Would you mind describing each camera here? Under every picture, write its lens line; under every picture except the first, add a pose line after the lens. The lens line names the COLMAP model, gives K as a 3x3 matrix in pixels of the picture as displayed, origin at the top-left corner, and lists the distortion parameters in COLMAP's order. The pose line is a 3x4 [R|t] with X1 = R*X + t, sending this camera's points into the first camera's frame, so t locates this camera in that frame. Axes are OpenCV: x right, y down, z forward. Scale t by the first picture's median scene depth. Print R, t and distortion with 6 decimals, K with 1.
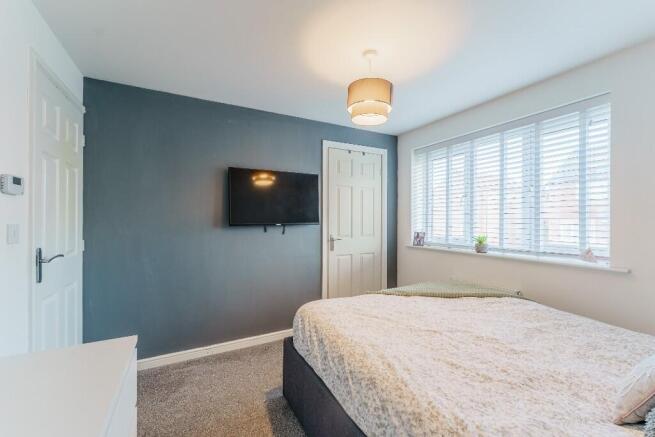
lens RADIAL K [[265.6, 0, 327.1], [0, 265.6, 220.7], [0, 0, 1]] dist [-0.002745, -0.000663]
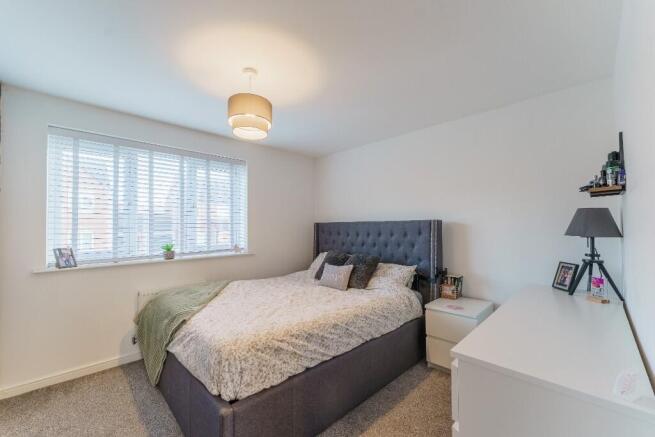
lens RADIAL K [[265.6, 0, 306.2], [0, 265.6, 225.1], [0, 0, 1]] dist [-0.002745, -0.000663]
pose [[-0.251995, 0.011356, 0.967662, -0.645701], [0.012226, 0.999889, -0.008550, -0.004969], [-0.967651, 0.009676, -0.252105, 0.728810]]
